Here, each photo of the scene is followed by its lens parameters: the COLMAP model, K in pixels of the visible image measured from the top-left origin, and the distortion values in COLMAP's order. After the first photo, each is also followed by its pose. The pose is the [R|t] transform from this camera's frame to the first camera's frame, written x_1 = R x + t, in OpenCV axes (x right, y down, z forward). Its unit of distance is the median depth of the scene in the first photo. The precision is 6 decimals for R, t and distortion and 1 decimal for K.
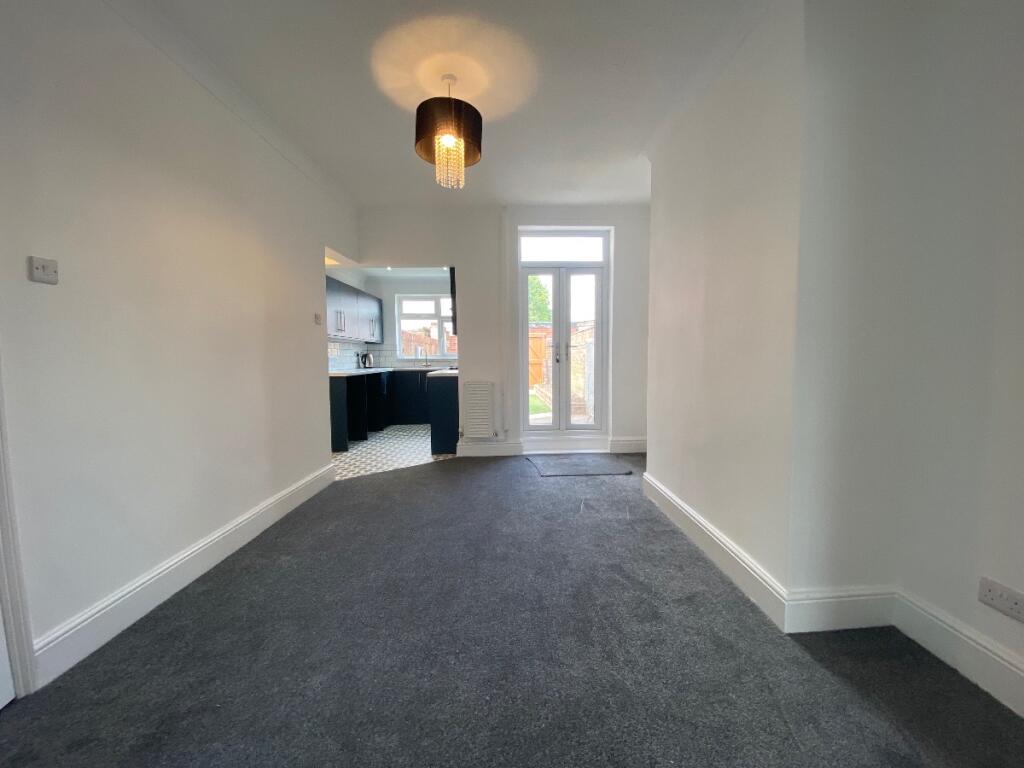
lens RADIAL K [[414.8, 0, 512.0], [0, 414.8, 384.0], [0, 0, 1]] dist [0.028931, -0.025987]
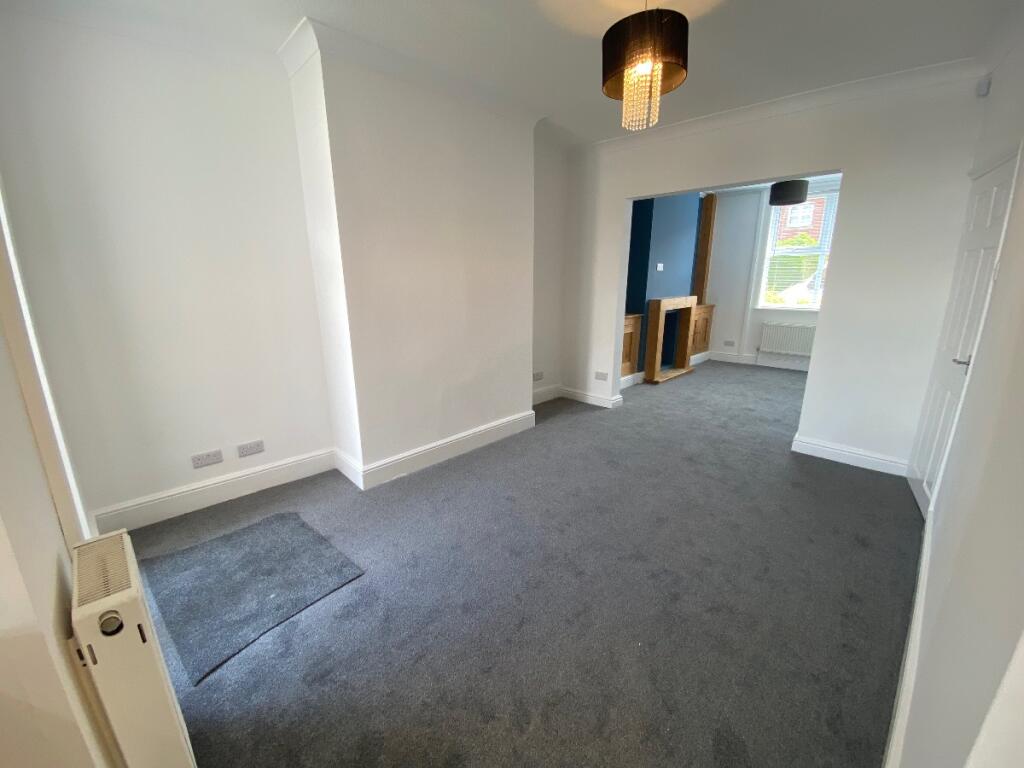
lens RADIAL K [[414.8, 0, 512.0], [0, 414.8, 384.0], [0, 0, 1]] dist [0.028931, -0.025987]
pose [[-0.700908, -0.155160, 0.696170, -0.315562], [0.067941, 0.957089, 0.281716, -0.116563], [-0.710008, 0.244755, -0.660290, 0.942303]]
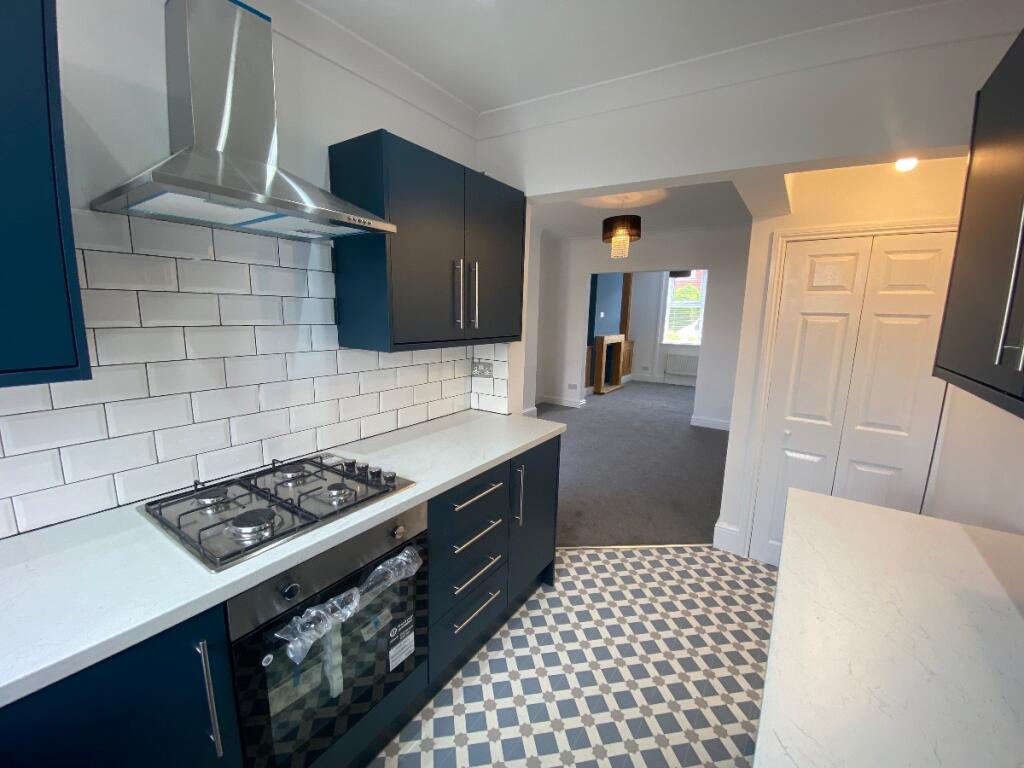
lens RADIAL K [[414.8, 0, 512.0], [0, 414.8, 384.0], [0, 0, 1]] dist [0.028931, -0.025987]
pose [[-0.824383, -0.100660, 0.557010, -0.413129], [0.028322, 0.975492, 0.218203, -0.176585], [-0.565324, 0.195659, -0.801328, 1.425453]]
